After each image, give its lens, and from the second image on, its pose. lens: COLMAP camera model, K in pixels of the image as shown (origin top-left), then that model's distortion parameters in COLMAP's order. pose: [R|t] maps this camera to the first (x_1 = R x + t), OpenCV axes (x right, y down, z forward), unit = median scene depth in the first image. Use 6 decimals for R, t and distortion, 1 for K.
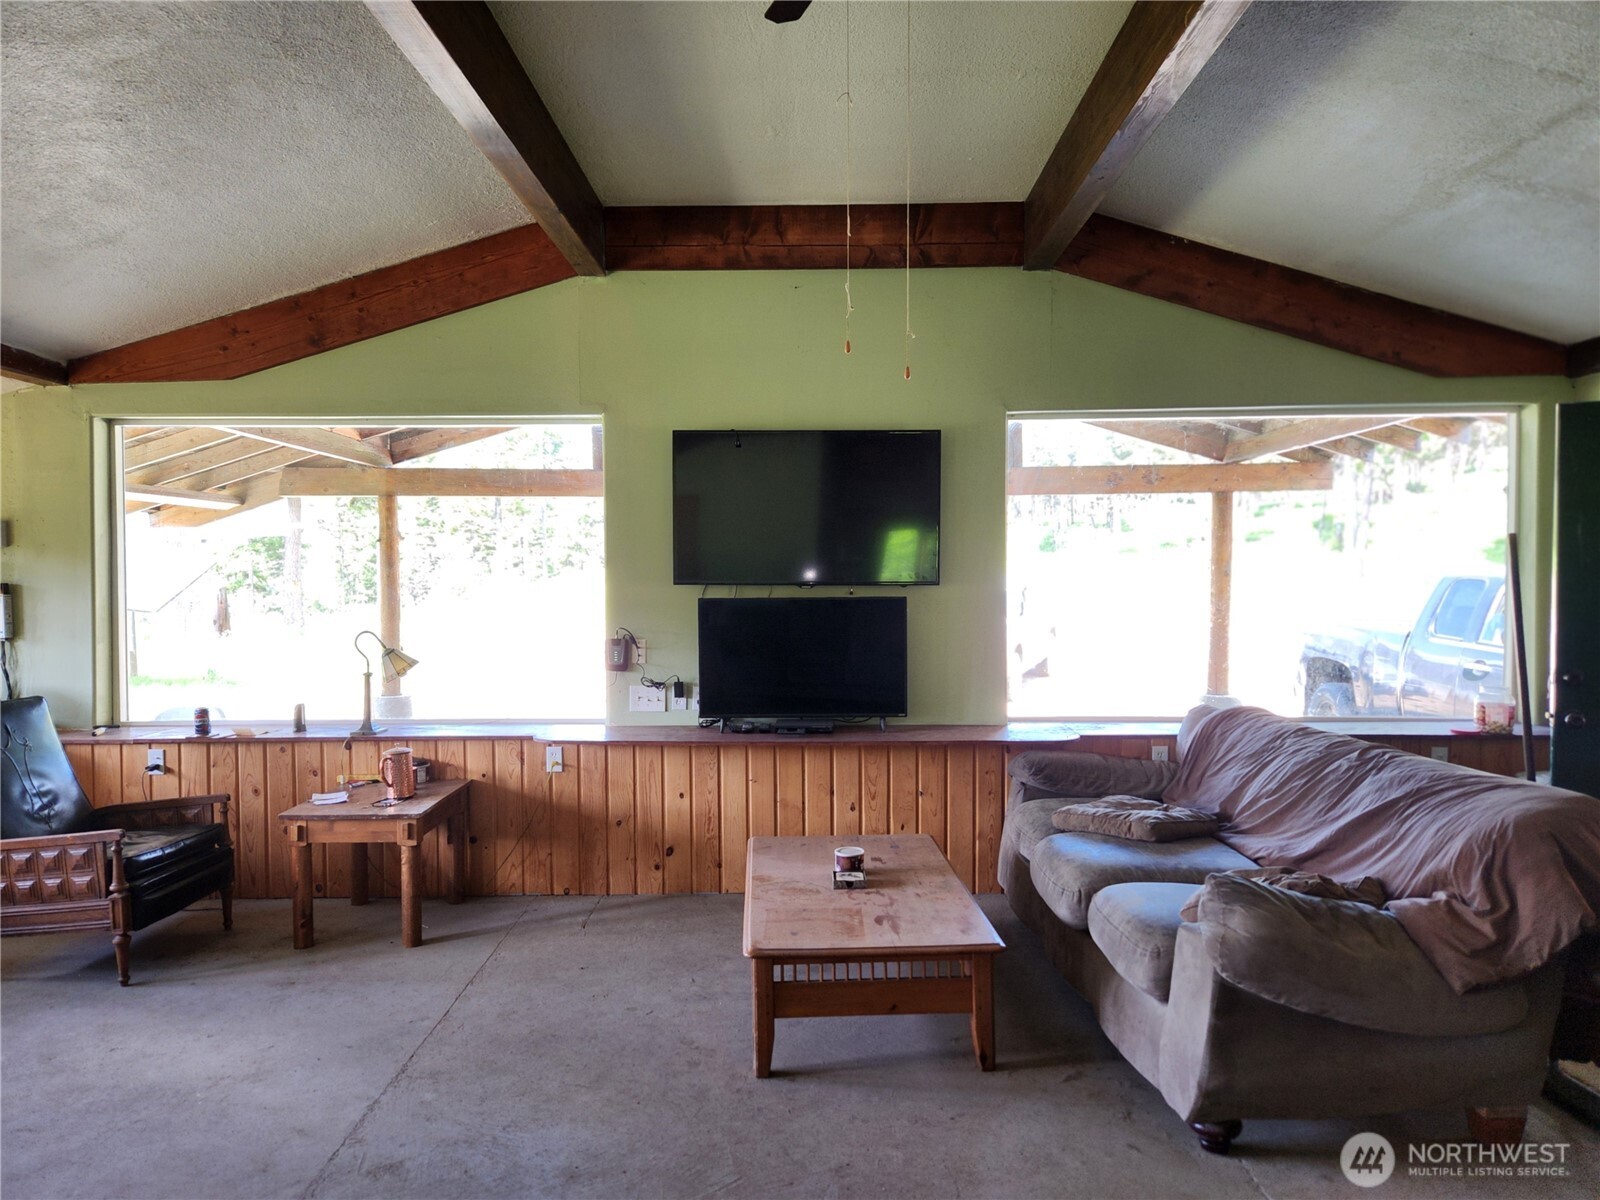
lens RADIAL K [[1094.4, 0, 795.9], [0, 1094.4, 603.7], [0, 0, 1]] dist [0.038762, -0.027841]
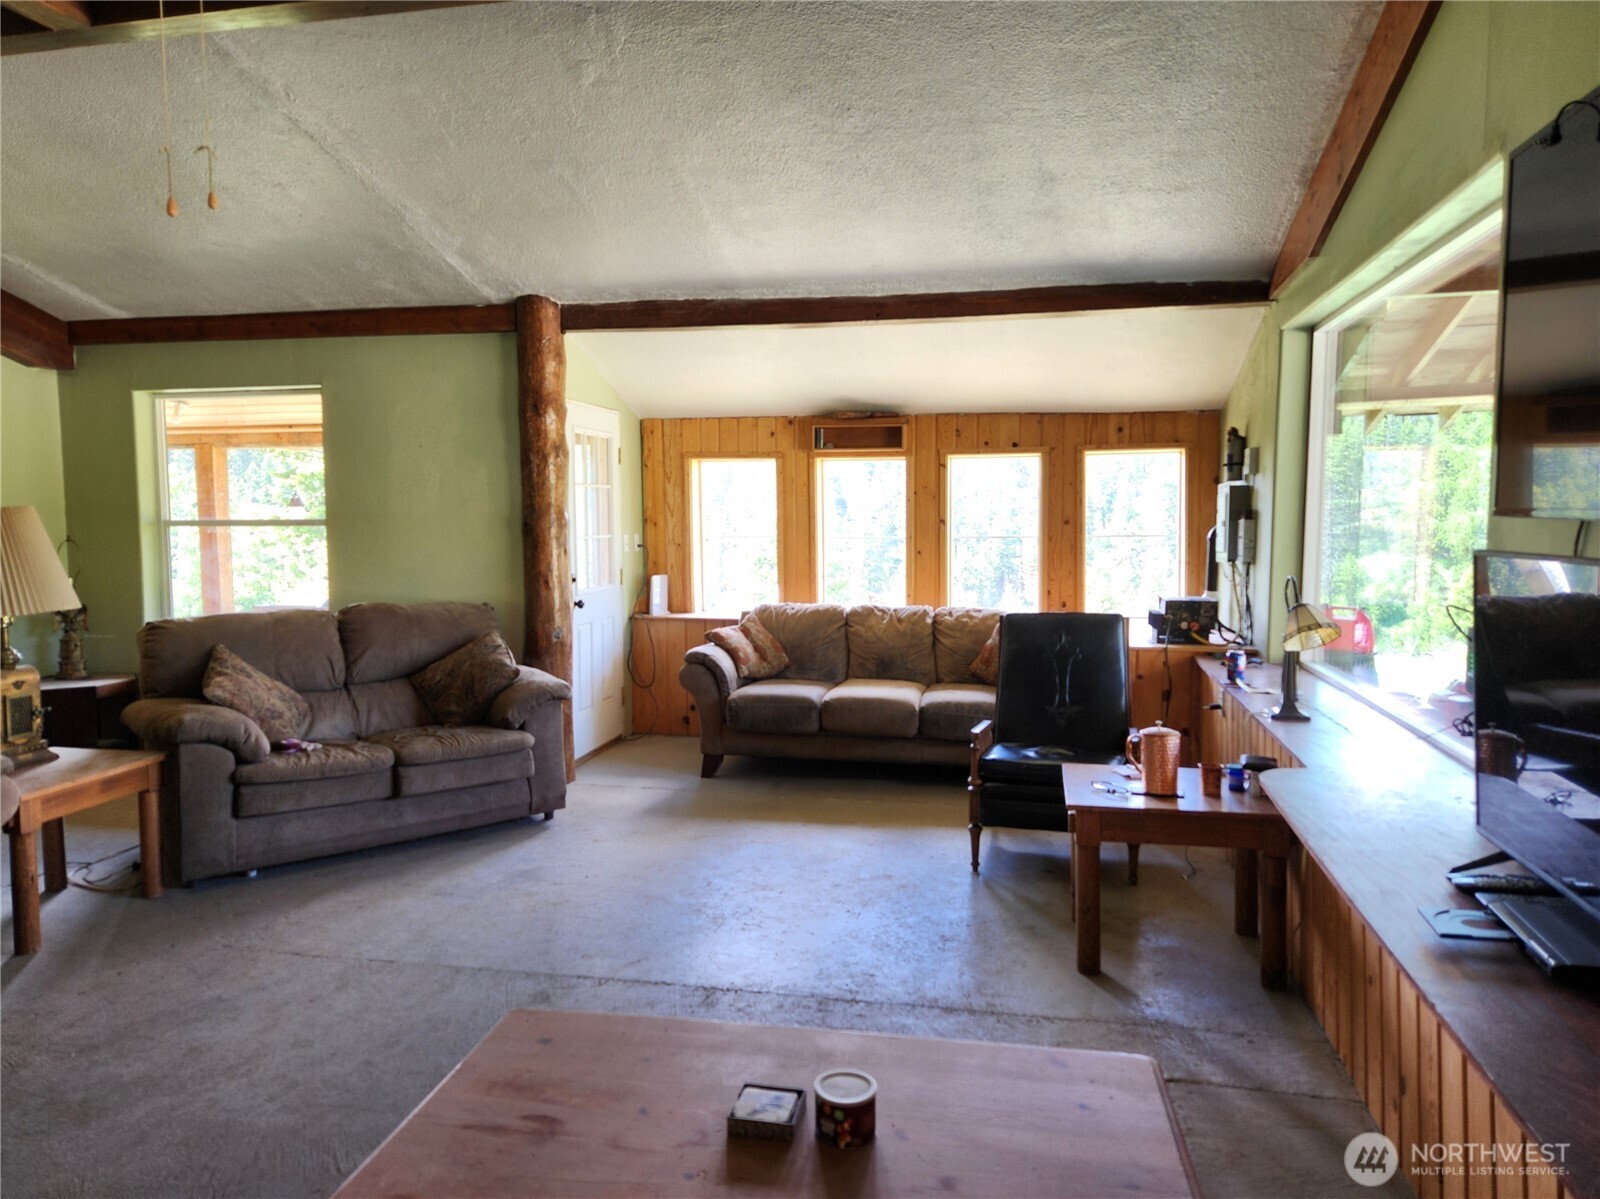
lens RADIAL K [[1094.4, 0, 793.7], [0, 1094.4, 594.0], [0, 0, 1]] dist [0.038762, -0.027841]
pose [[-0.215670, 0.083842, -0.972860, 0.459475], [-0.021409, 0.995661, 0.090553, -0.027586], [0.976232, 0.040358, -0.212939, 0.984007]]
